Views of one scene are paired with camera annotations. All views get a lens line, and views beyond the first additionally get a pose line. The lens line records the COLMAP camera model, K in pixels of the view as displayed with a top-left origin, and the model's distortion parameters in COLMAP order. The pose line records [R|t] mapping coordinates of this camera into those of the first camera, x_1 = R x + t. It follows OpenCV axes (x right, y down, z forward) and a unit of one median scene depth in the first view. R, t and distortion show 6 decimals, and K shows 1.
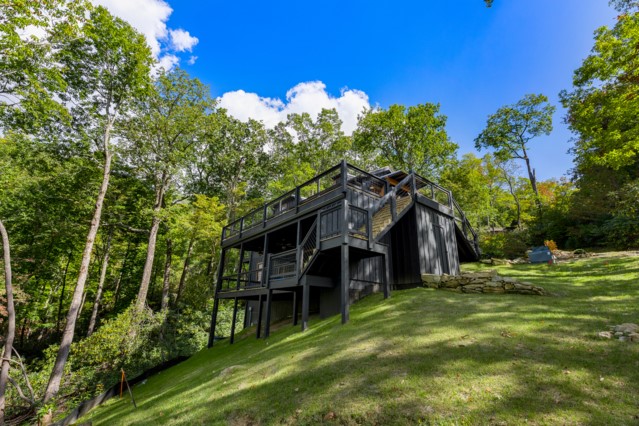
lens RADIAL K [[290.7, 0, 317.4], [0, 290.7, 215.9], [0, 0, 1]] dist [0.008628, -0.003968]
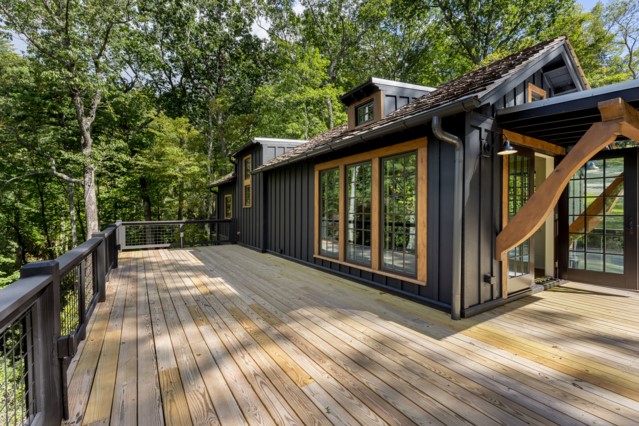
lens RADIAL K [[290.7, 0, 320.7], [0, 290.7, 211.6], [0, 0, 1]] dist [0.008628, -0.003968]
pose [[0.992201, -0.027019, -0.121682, 0.037191], [0.066626, 0.940024, 0.334539, -0.054108], [0.105345, -0.340037, 0.934493, 0.267003]]
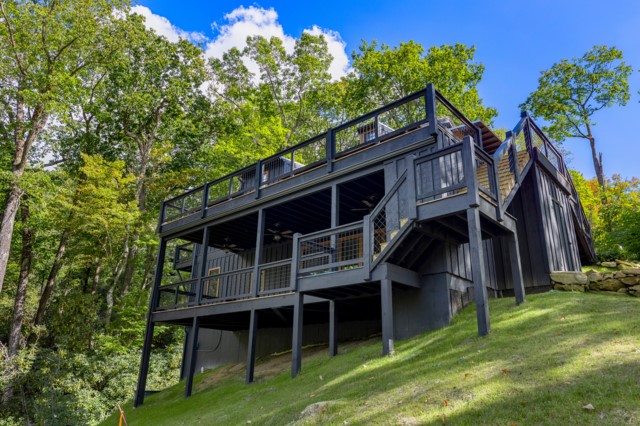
lens RADIAL K [[457.2, 0, 323.0], [0, 457.2, 210.1], [0, 0, 1]] dist [0.002636, 0.011539]
pose [[0.988405, 0.052052, 0.142640, -0.058700], [-0.050540, 0.998621, -0.014205, 0.022383], [-0.143182, 0.006831, 0.989673, 0.018744]]
